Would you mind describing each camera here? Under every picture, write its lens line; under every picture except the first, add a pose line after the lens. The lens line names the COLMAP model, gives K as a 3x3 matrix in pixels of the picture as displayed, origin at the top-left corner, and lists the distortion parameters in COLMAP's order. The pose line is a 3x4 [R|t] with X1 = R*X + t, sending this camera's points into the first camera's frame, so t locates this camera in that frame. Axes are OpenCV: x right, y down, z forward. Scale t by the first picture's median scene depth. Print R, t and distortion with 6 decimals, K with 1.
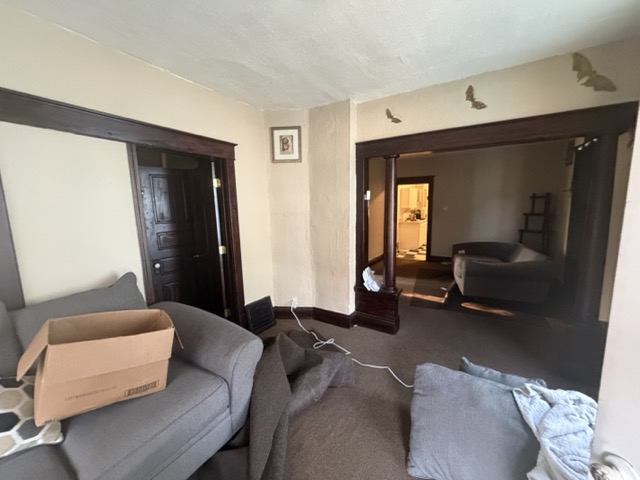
lens RADIAL K [[251.8, 0, 320.0], [0, 251.8, 240.0], [0, 0, 1]] dist [0.001229, 0.000036]
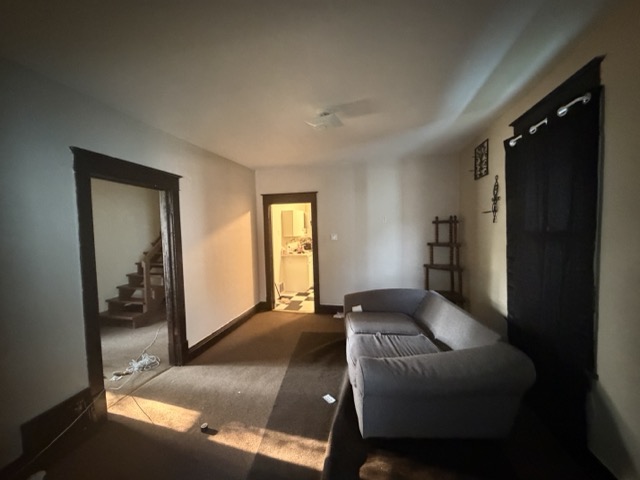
lens RADIAL K [[251.8, 0, 320.0], [0, 251.8, 240.0], [0, 0, 1]] dist [0.001229, 0.000036]
pose [[0.939516, -0.021129, 0.341852, 0.250934], [0.055160, 0.994401, -0.090136, -0.064920], [-0.338034, 0.103541, 0.935421, 0.405578]]
